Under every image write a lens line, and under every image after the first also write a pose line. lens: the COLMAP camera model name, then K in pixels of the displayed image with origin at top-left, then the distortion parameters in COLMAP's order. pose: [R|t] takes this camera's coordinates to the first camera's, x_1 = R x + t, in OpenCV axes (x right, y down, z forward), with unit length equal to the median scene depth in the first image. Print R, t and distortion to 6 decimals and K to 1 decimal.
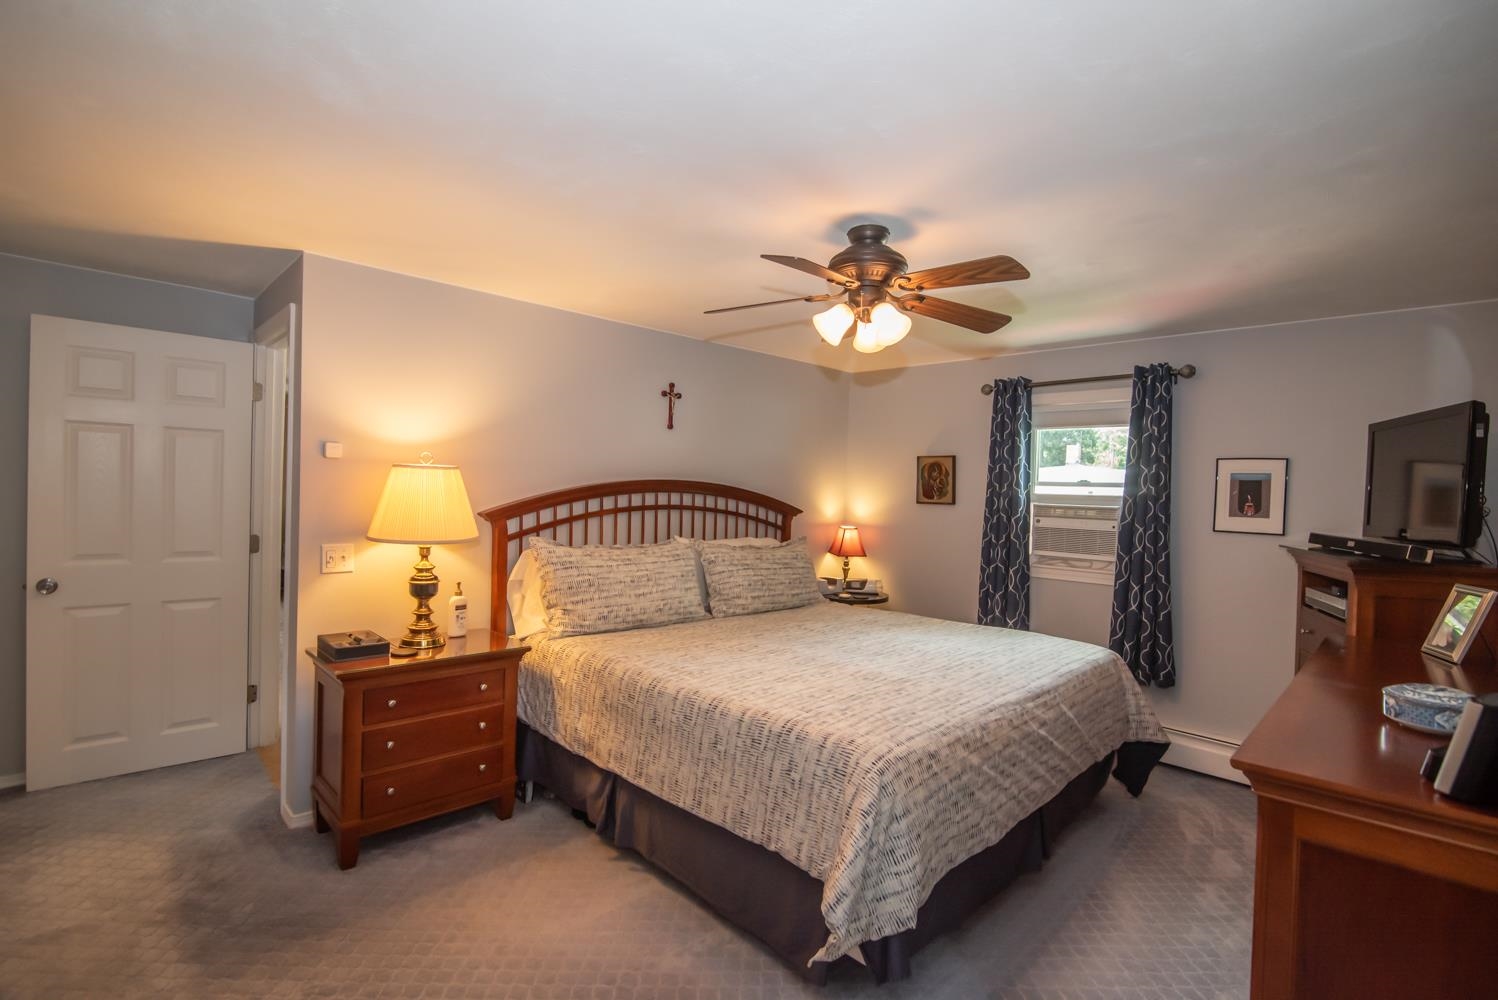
lens RADIAL K [[689.6, 0, 749.0], [0, 689.6, 500.0], [0, 0, 1]] dist [0.044288, 0.000082]
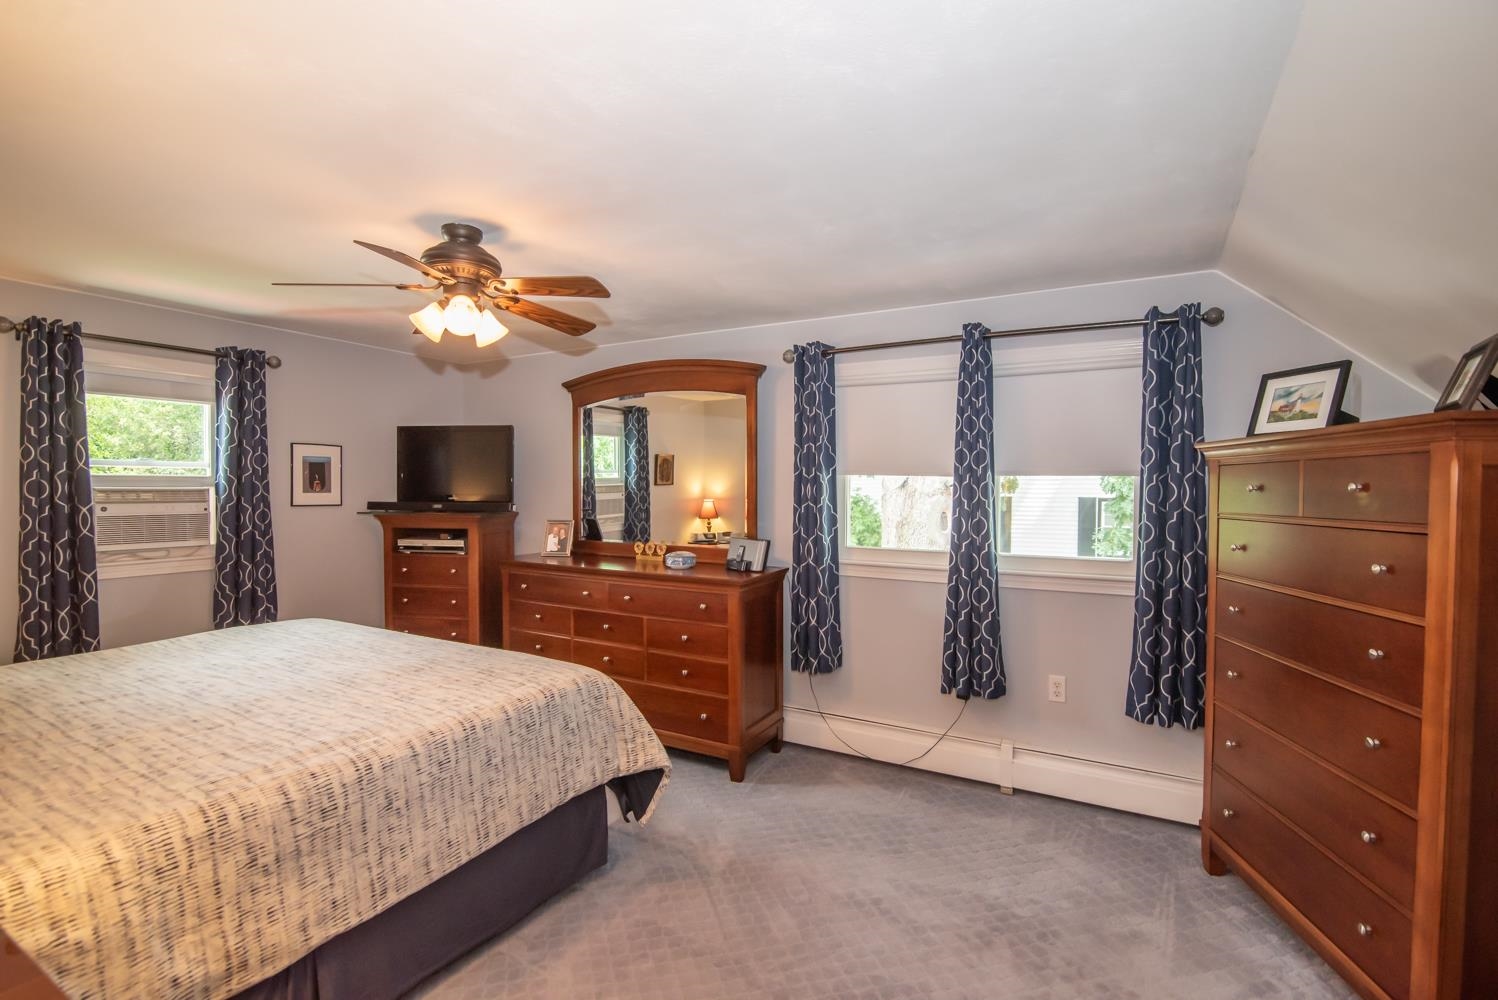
lens RADIAL K [[701.3, 0, 745.4], [0, 701.3, 503.3], [0, 0, 1]] dist [-0.014714, 0.000309]
pose [[-0.272610, -0.050579, 0.960794, -0.769700], [0.004427, 0.998541, 0.053822, -0.022100], [-0.962114, 0.018926, -0.271988, 0.716633]]
